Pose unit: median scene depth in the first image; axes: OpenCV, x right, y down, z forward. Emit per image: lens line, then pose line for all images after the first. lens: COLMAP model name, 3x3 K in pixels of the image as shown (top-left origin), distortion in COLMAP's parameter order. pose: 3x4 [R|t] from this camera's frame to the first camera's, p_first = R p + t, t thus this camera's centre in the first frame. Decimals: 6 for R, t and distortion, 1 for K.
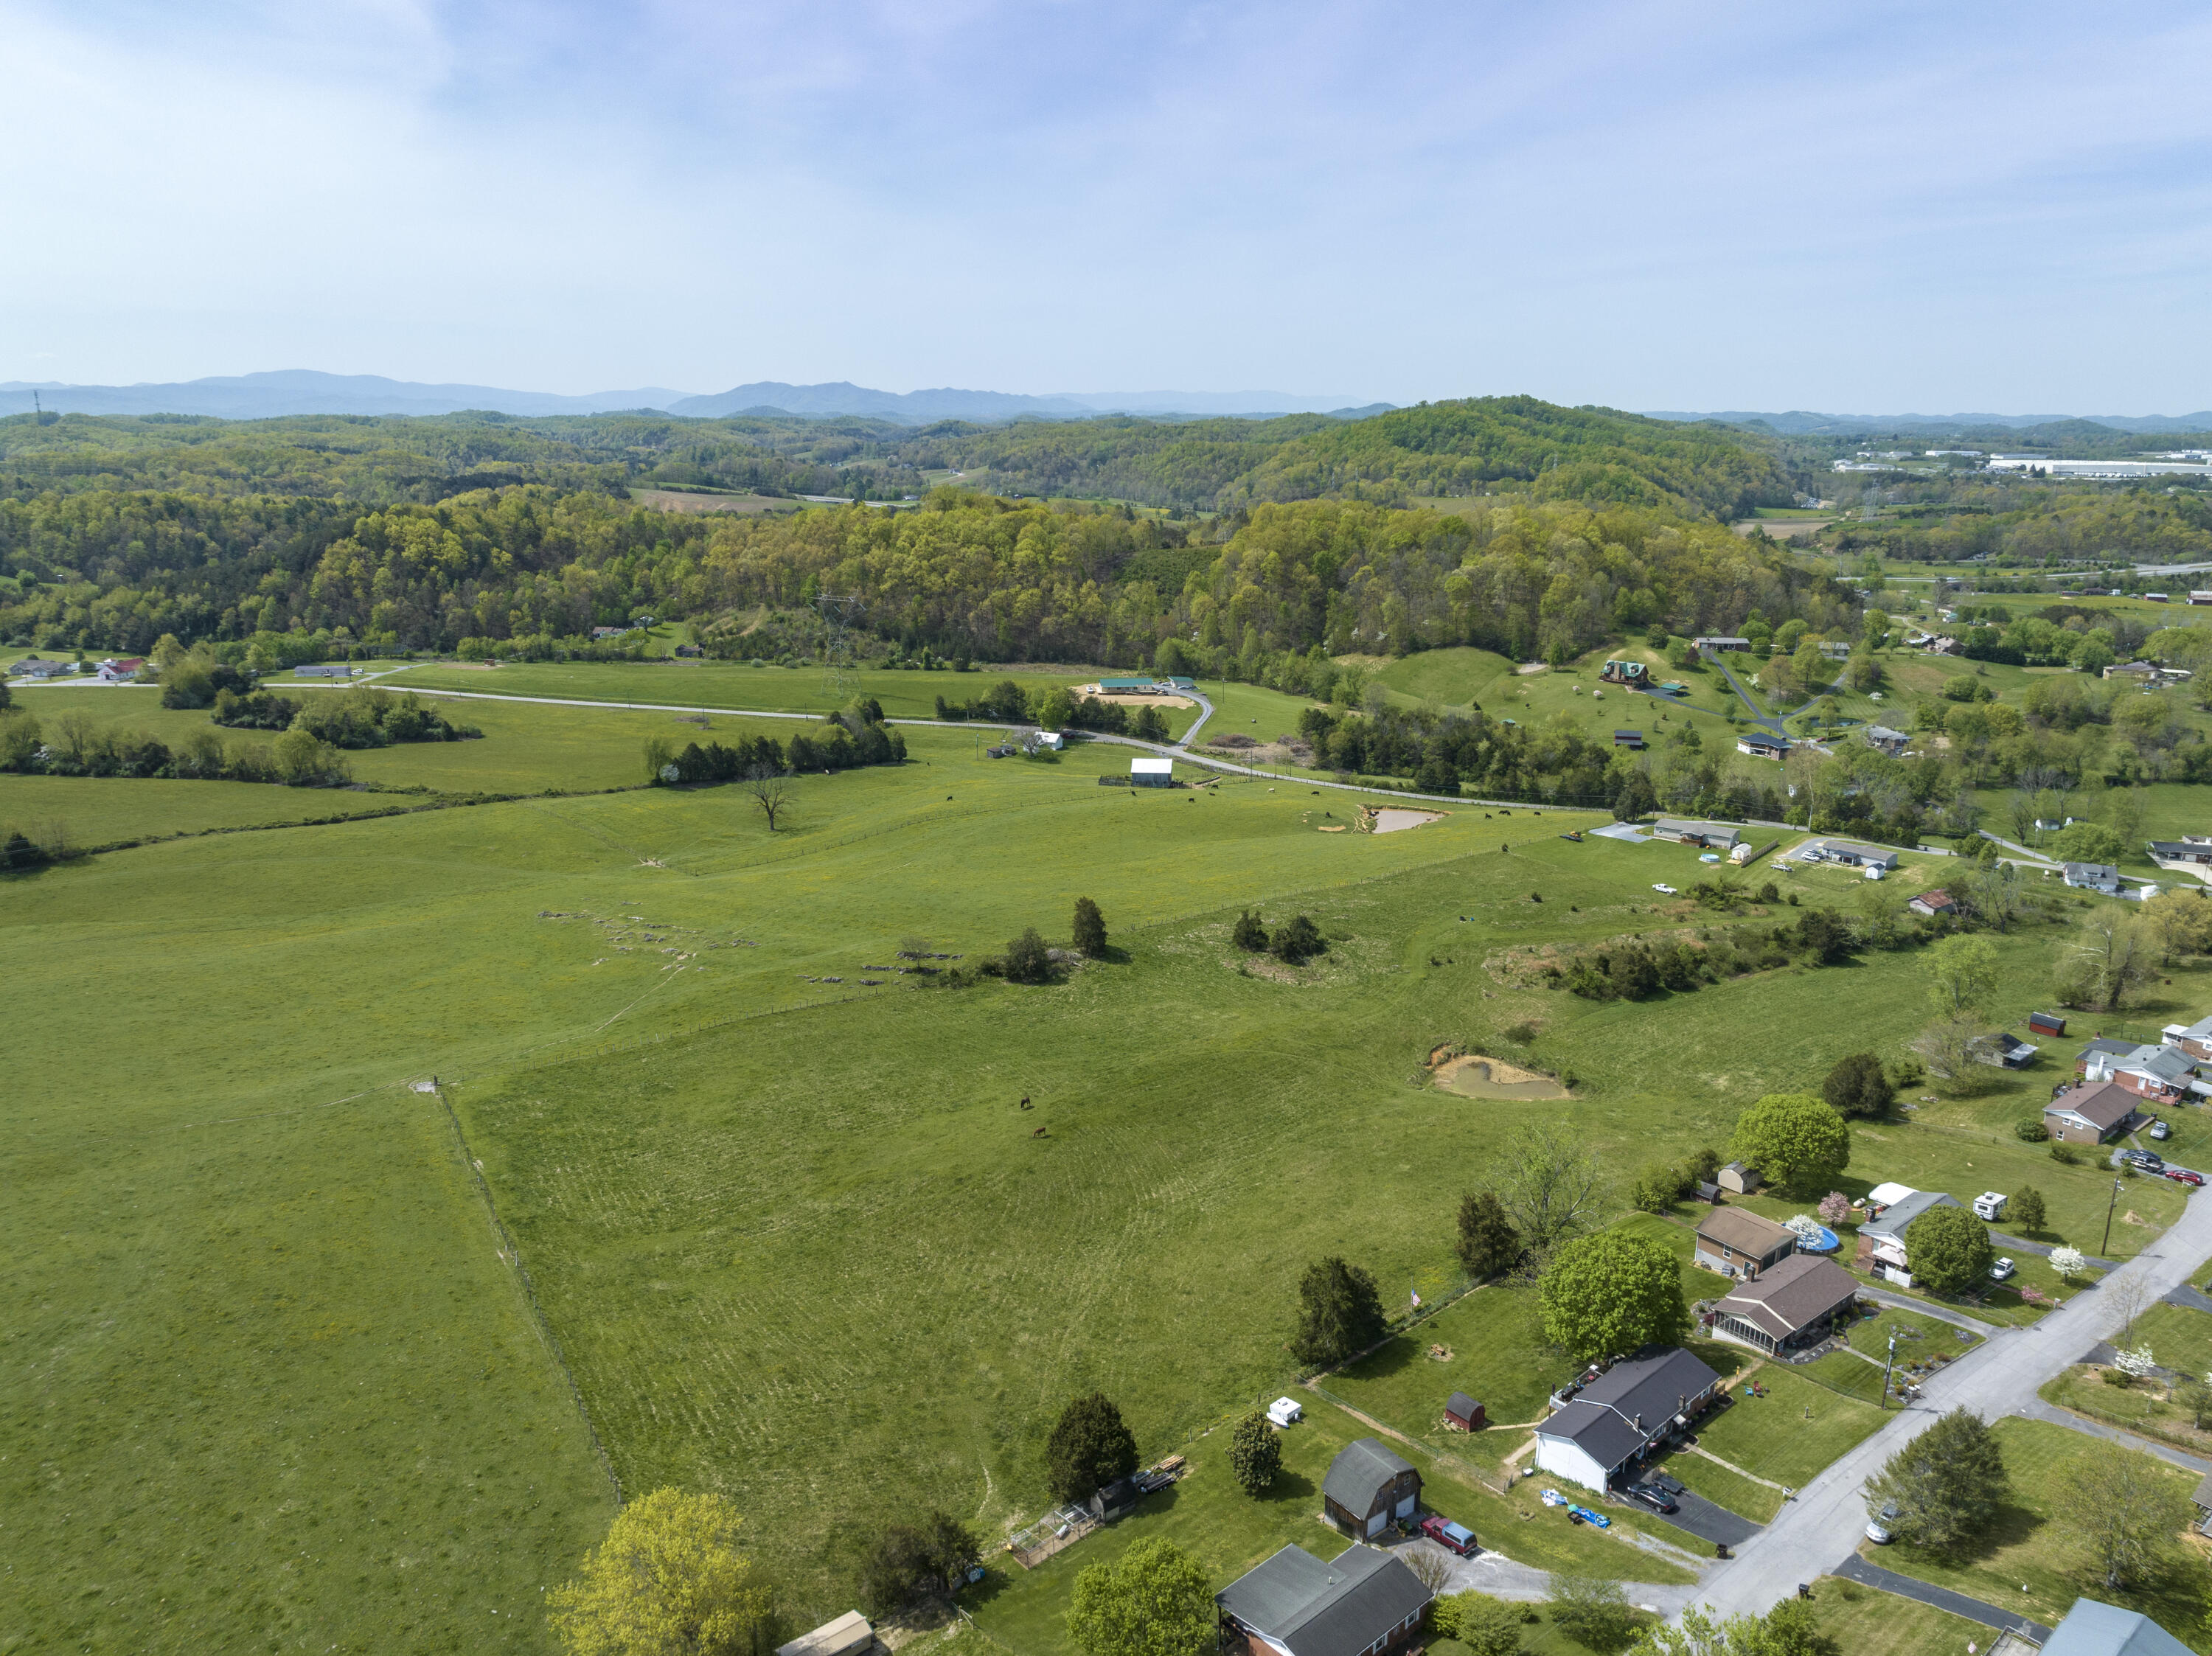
lens RADIAL K [[1554.5, 0, 1116.9], [0, 1554.5, 822.1], [0, 0, 1]] dist [-0.037246, -0.005323]
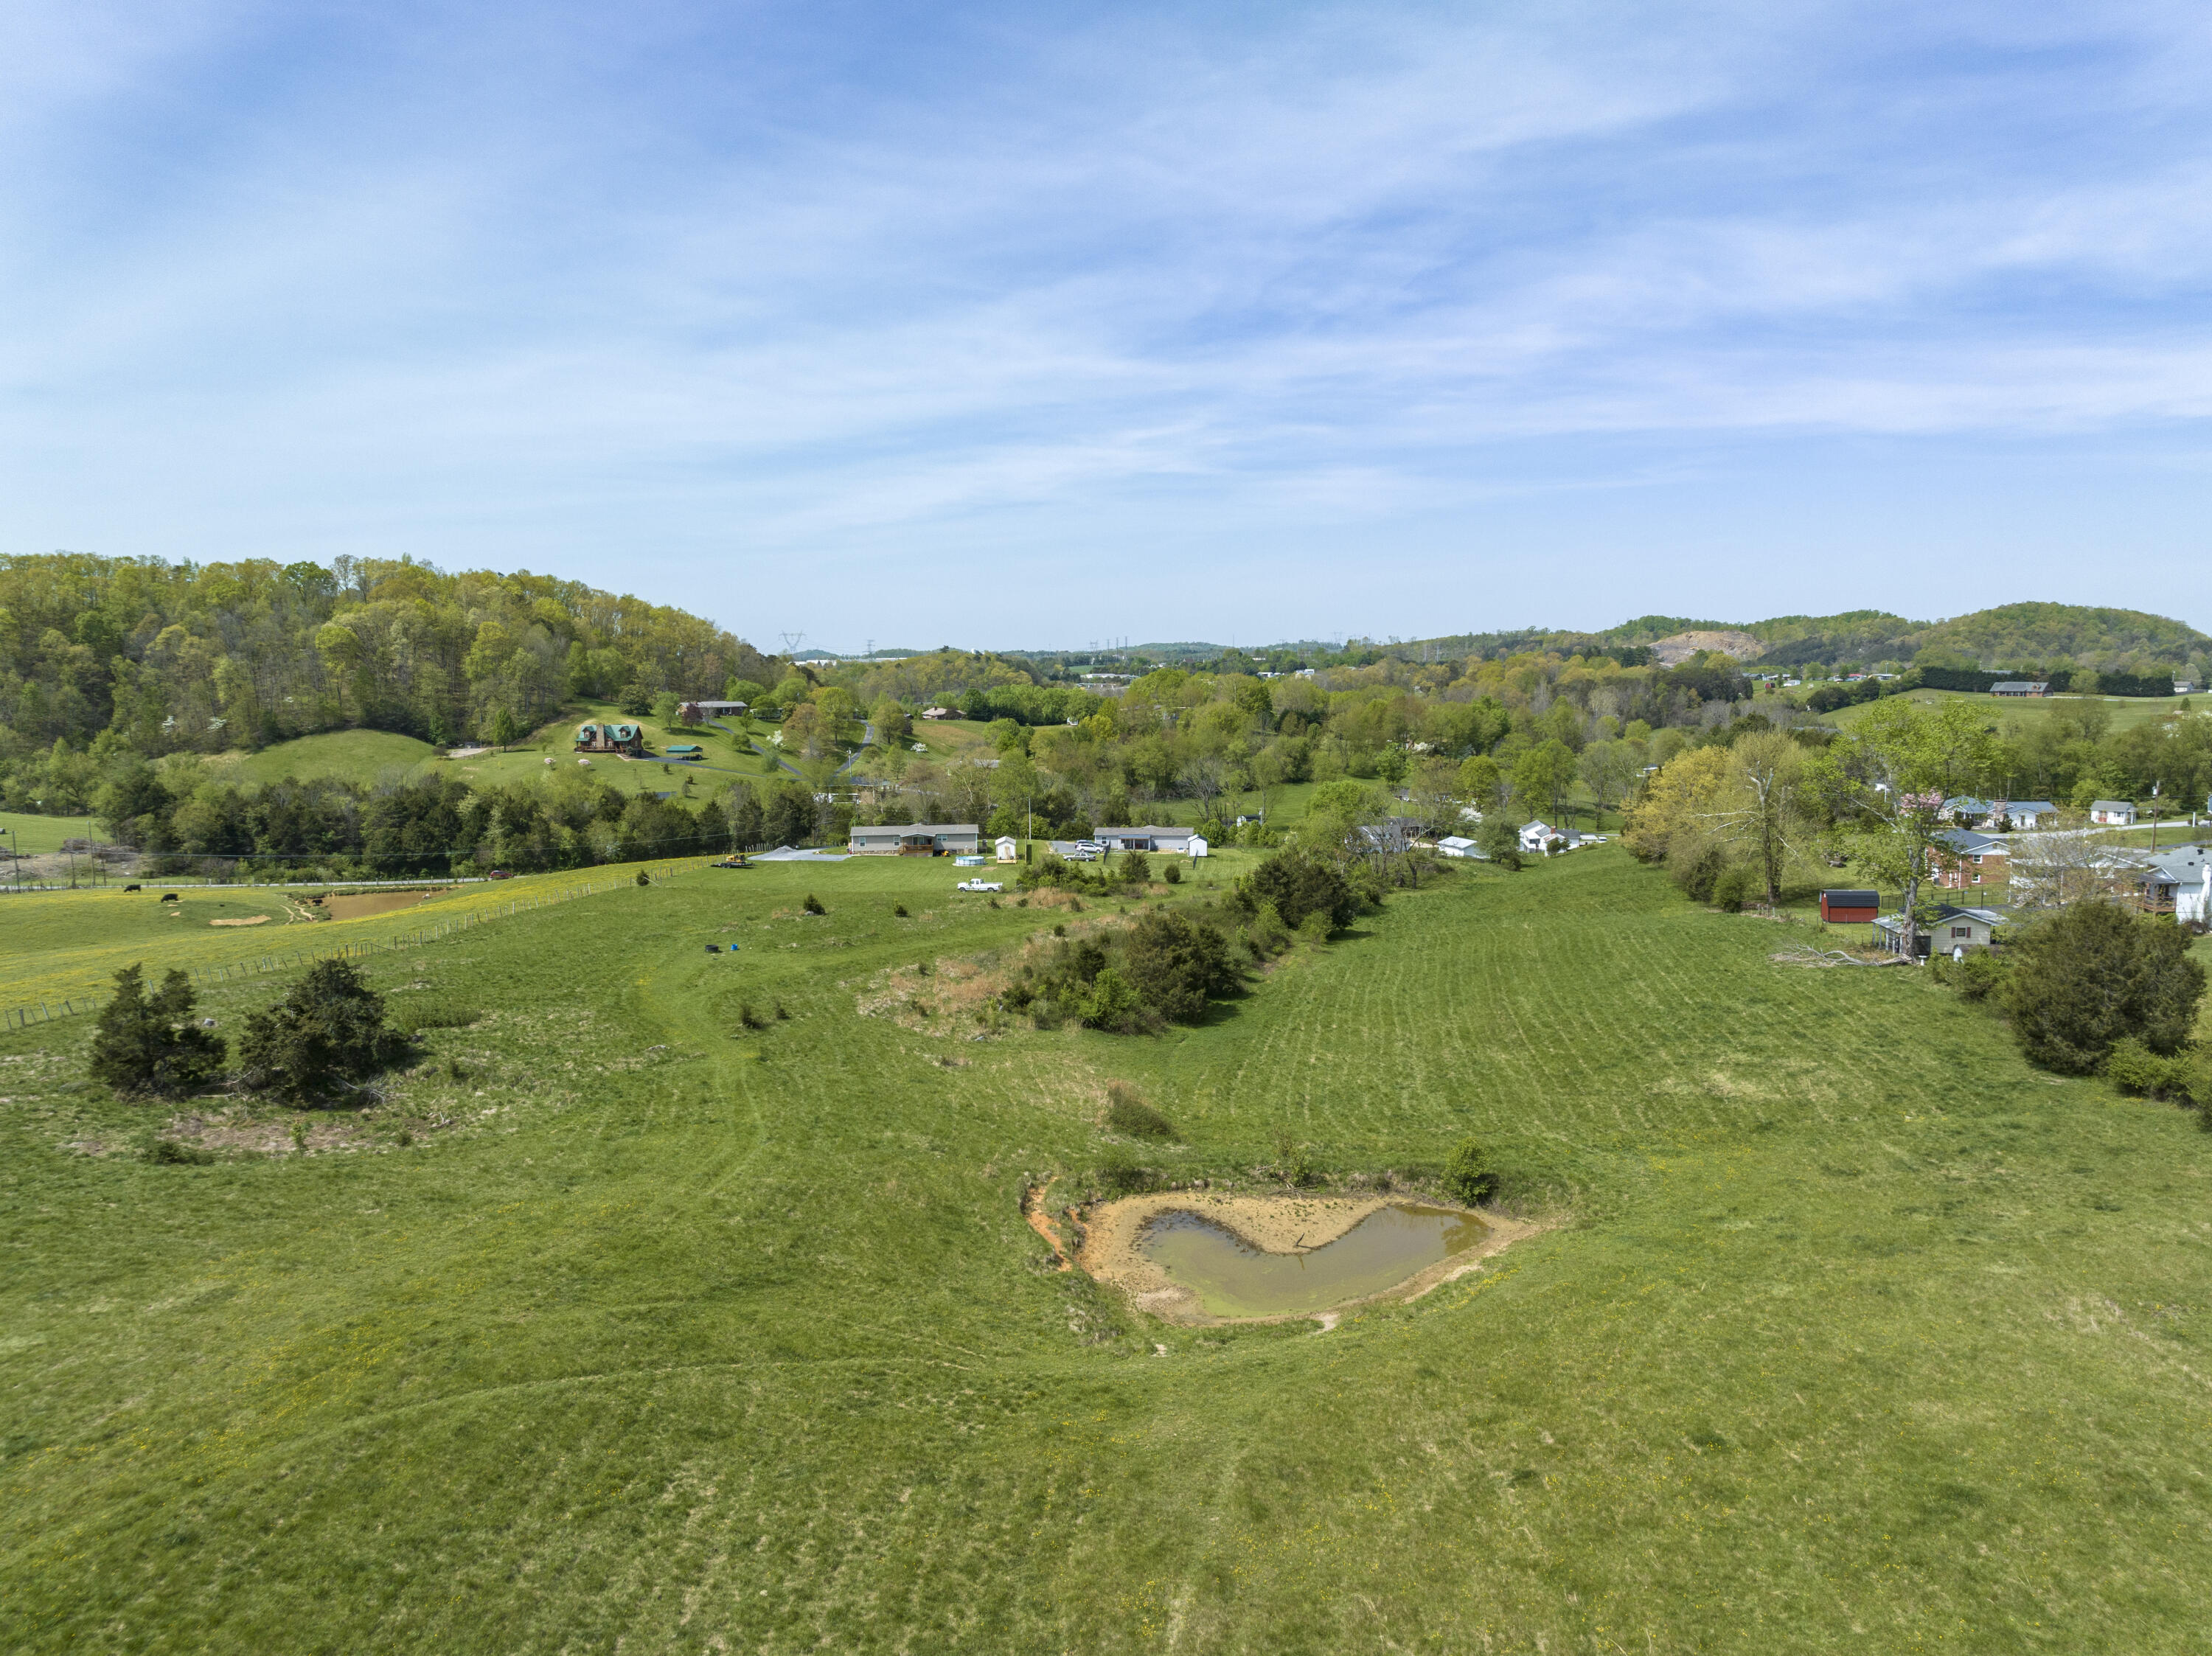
lens RADIAL K [[1552.5, 0, 1116.2], [0, 1552.5, 831.8], [0, 0, 1]] dist [-0.038674, -0.001311]
pose [[0.731731, -0.077491, 0.677175, 0.015990], [0.179354, 0.980393, -0.081615, 0.057679], [-0.657573, 0.181175, 0.731282, 0.422766]]
